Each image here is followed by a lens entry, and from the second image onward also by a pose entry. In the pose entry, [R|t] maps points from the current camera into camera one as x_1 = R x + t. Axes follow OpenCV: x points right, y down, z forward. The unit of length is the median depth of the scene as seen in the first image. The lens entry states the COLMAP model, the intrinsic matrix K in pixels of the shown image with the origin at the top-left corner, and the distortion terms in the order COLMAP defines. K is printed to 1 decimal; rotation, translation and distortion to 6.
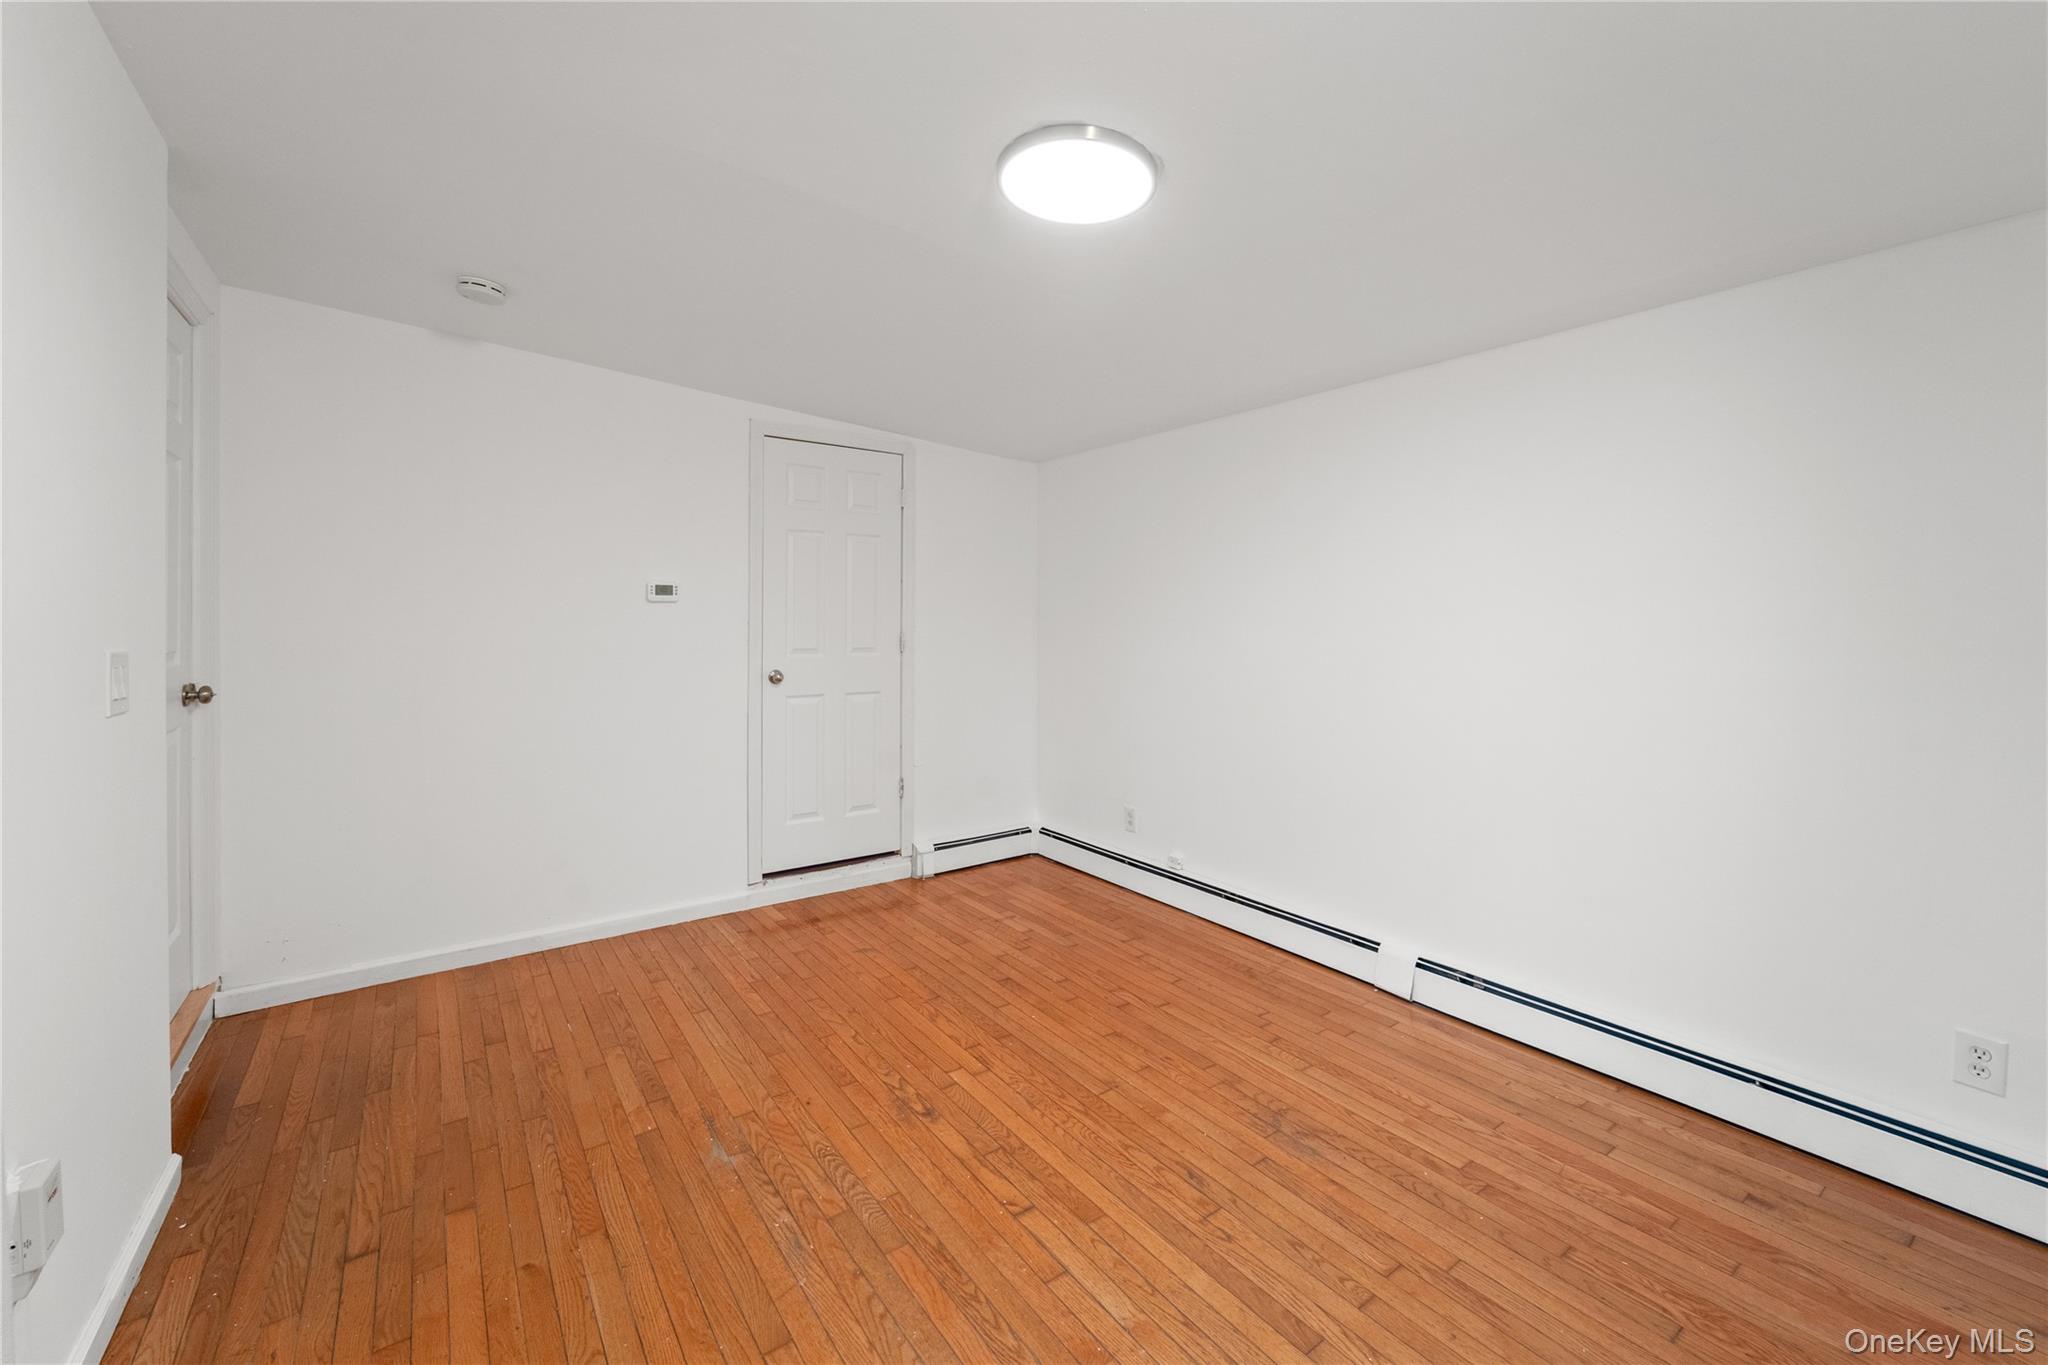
lens RADIAL K [[830.8, 0, 1023.6], [0, 830.8, 656.1], [0, 0, 1]] dist [0.003551, -0.001732]
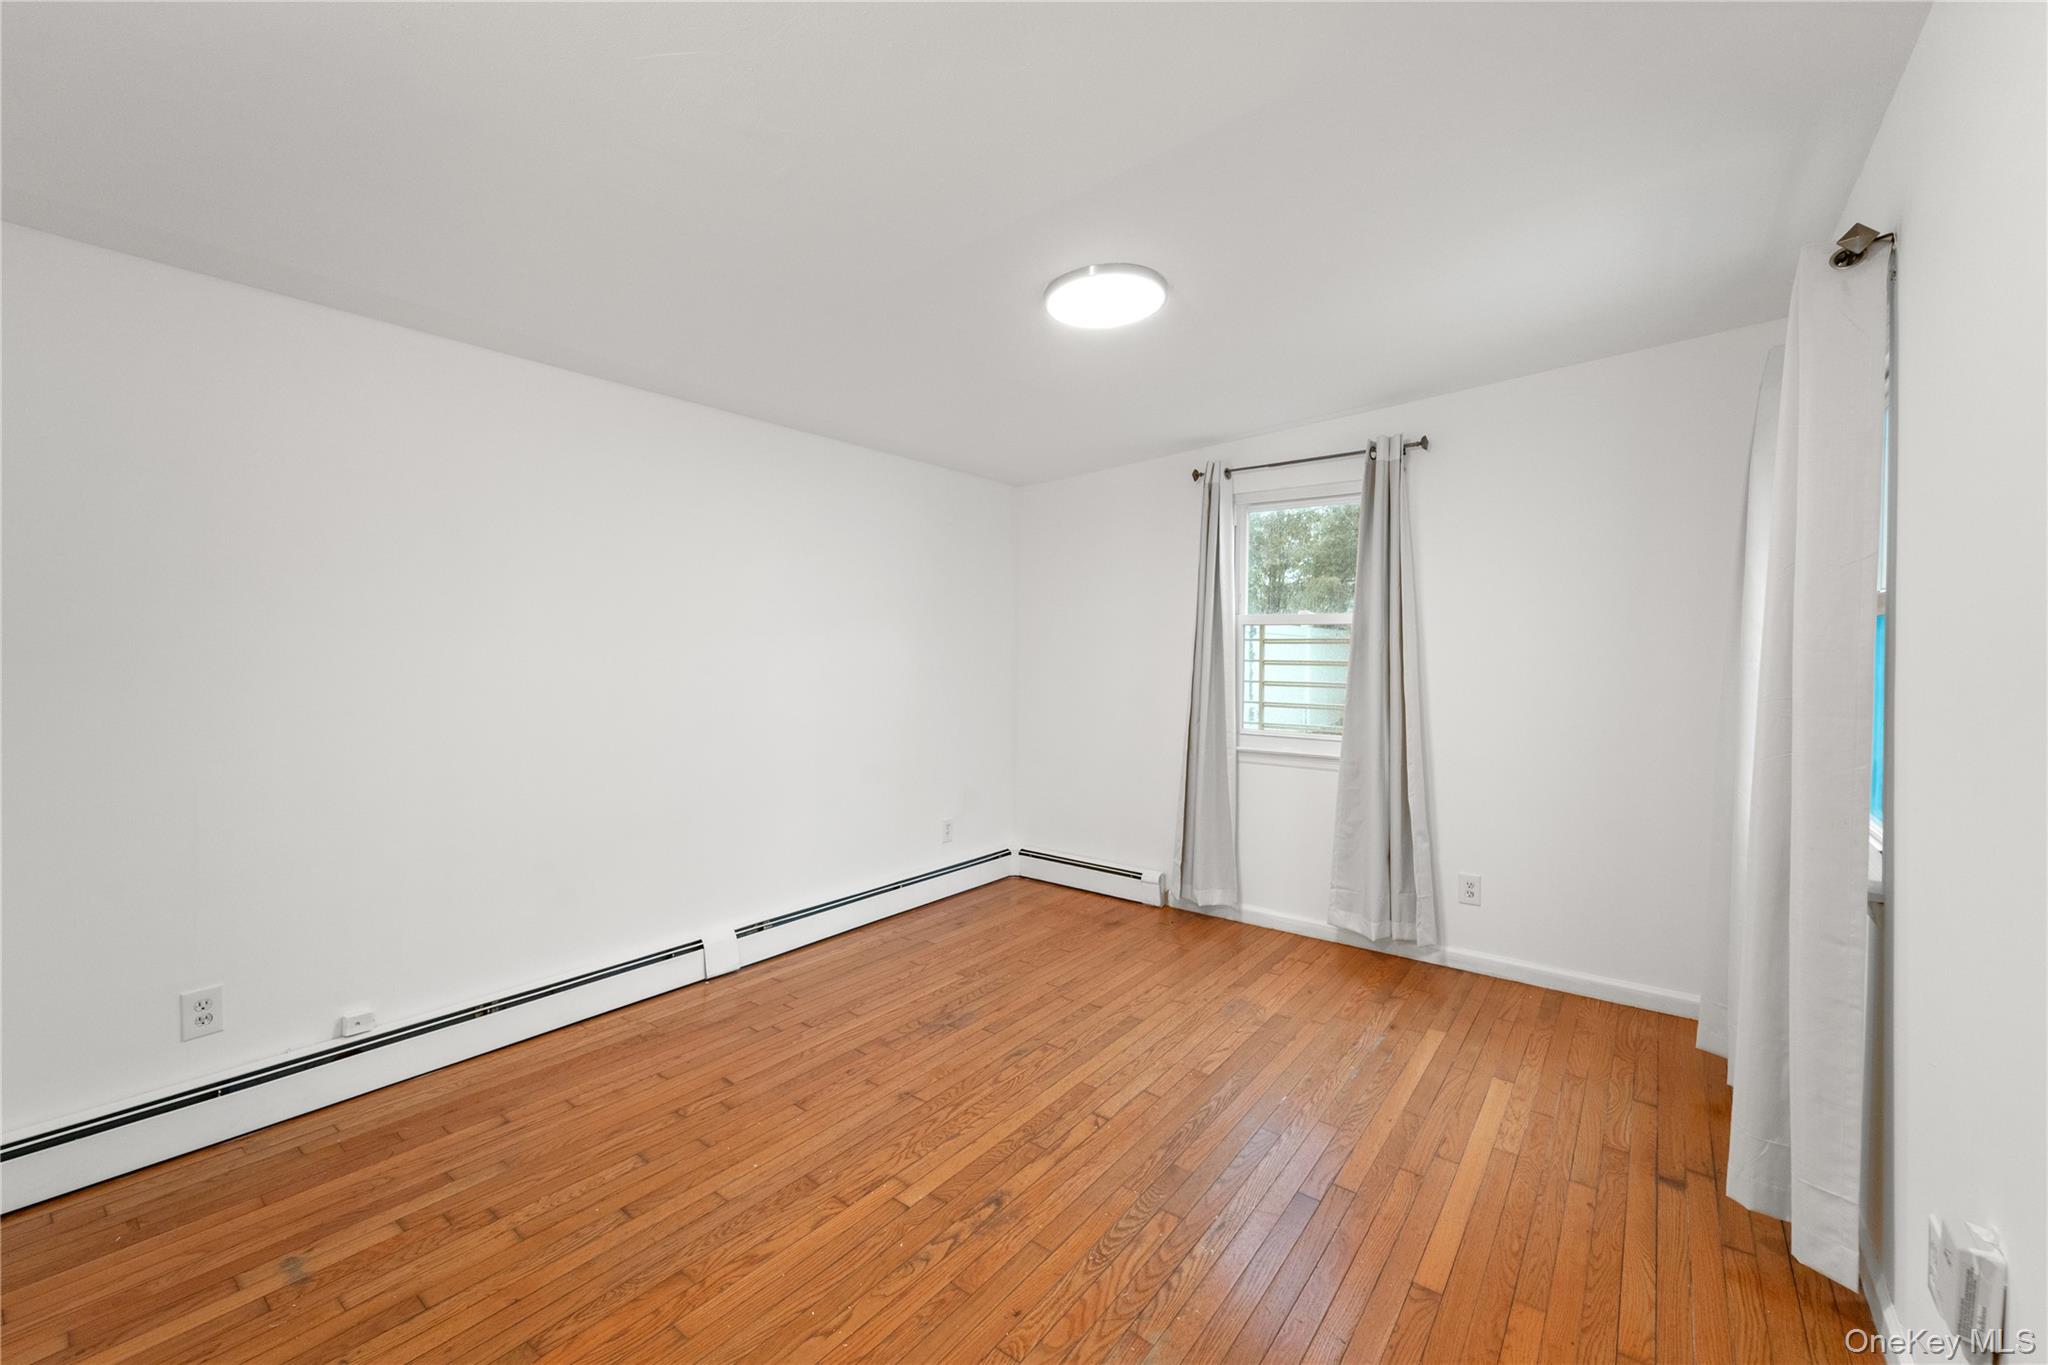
lens RADIAL K [[830.8, 0, 1023.6], [0, 830.8, 656.1], [0, 0, 1]] dist [0.003551, -0.001732]
pose [[-0.288950, -0.013232, 0.957253, -0.933560], [0.032199, 0.999204, 0.023531, -0.040688], [-0.956803, 0.037622, -0.288294, 1.178149]]
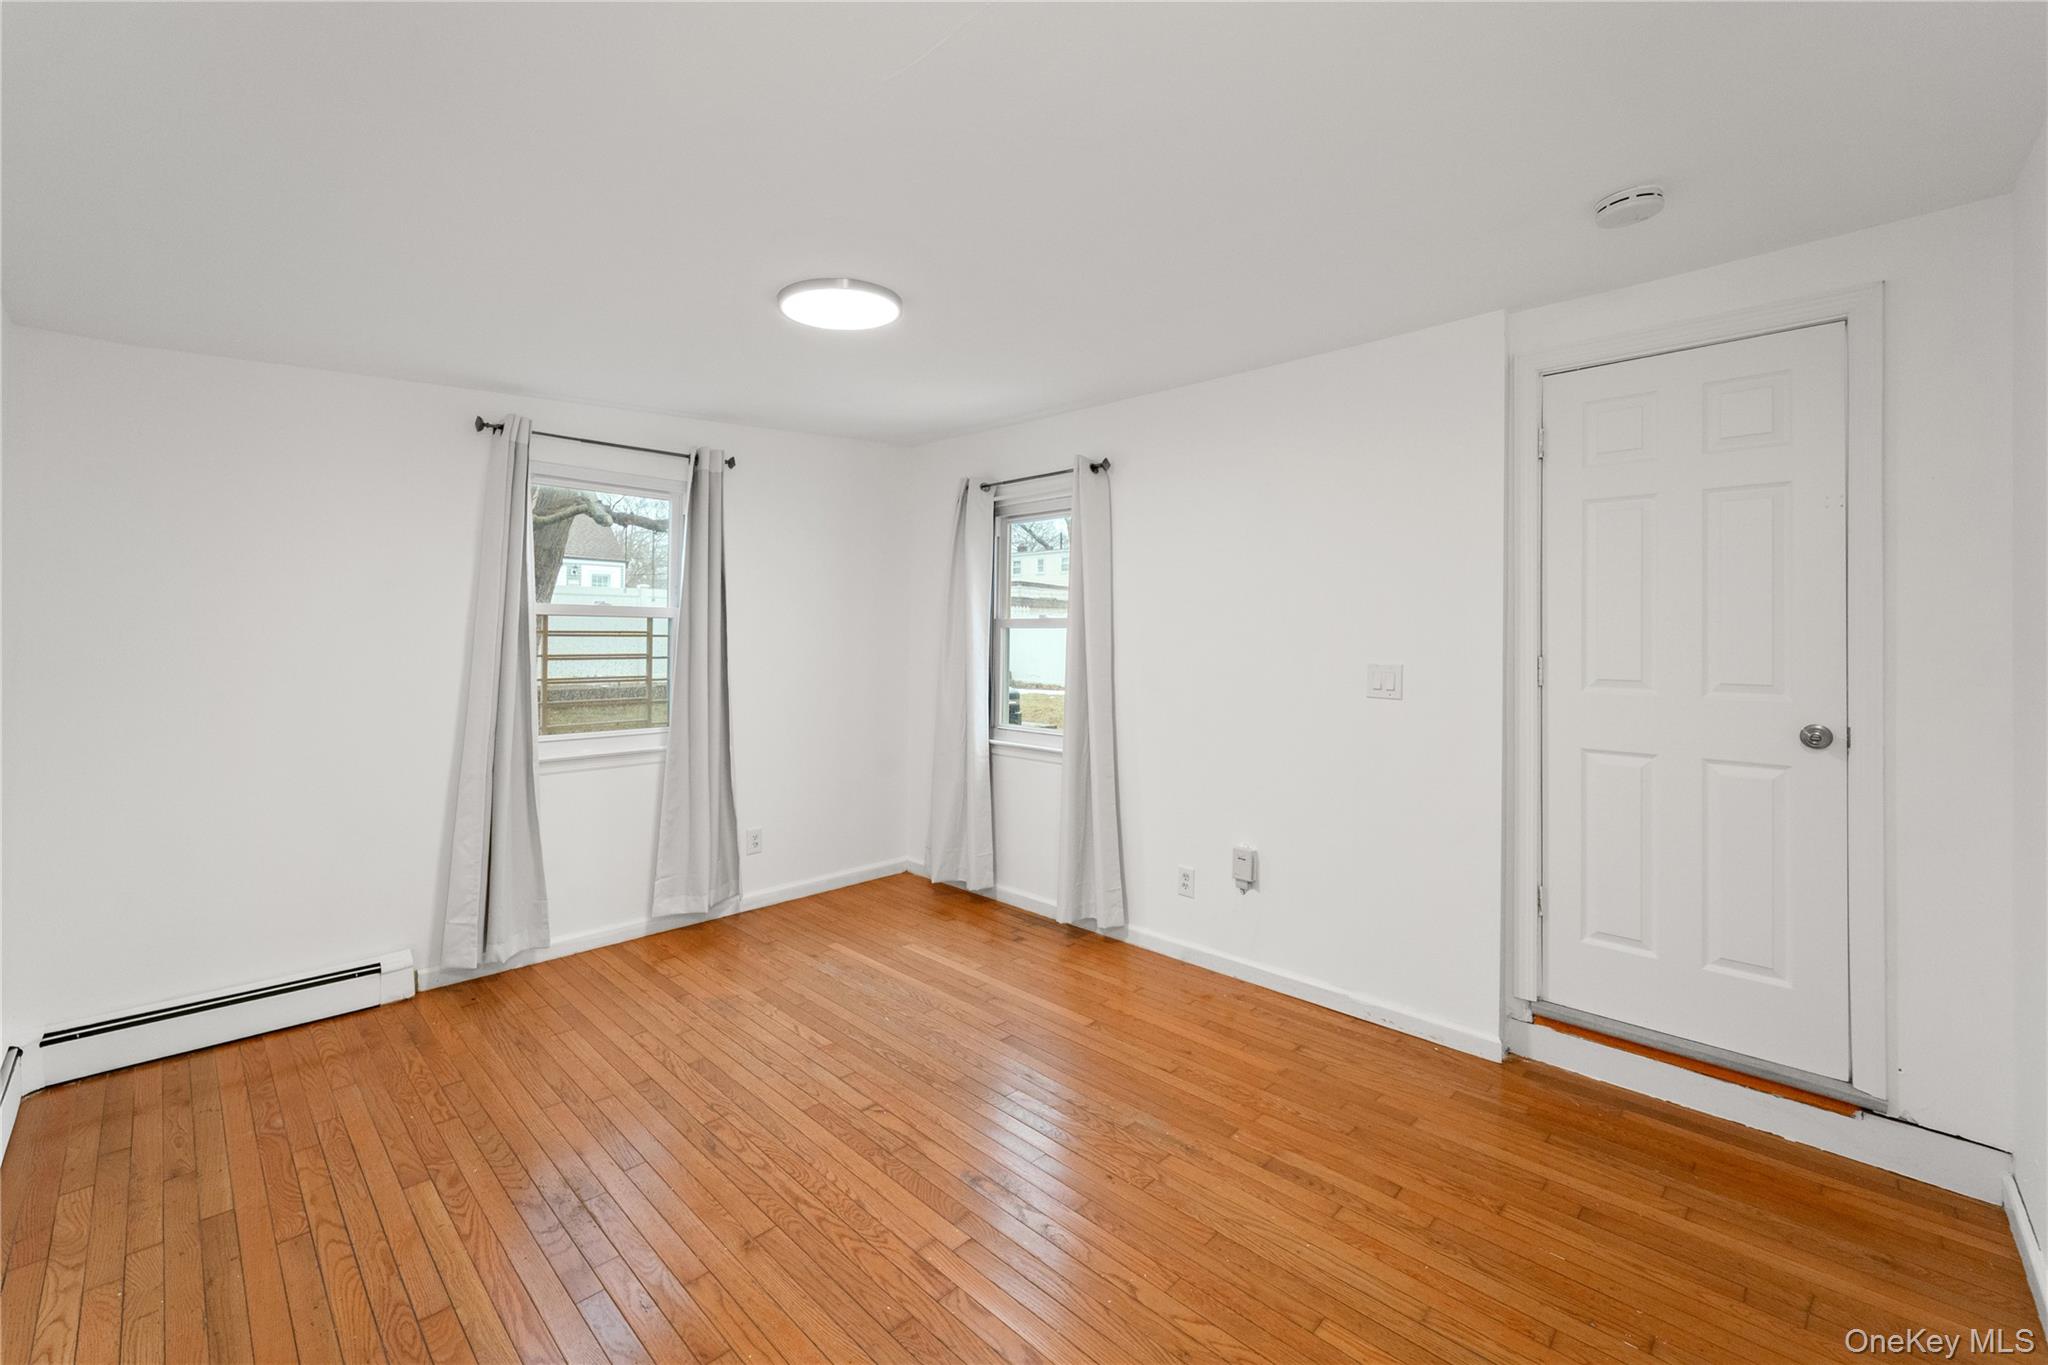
lens RADIAL K [[837.8, 0, 1032.6], [0, 837.8, 612.1], [0, 0, 1]] dist [0.000679, -0.002389]
pose [[-0.982340, -0.017782, -0.186256, 0.005736], [-0.020381, 0.999720, 0.012049, -0.089121], [0.185990, 0.015633, -0.982427, 1.873493]]
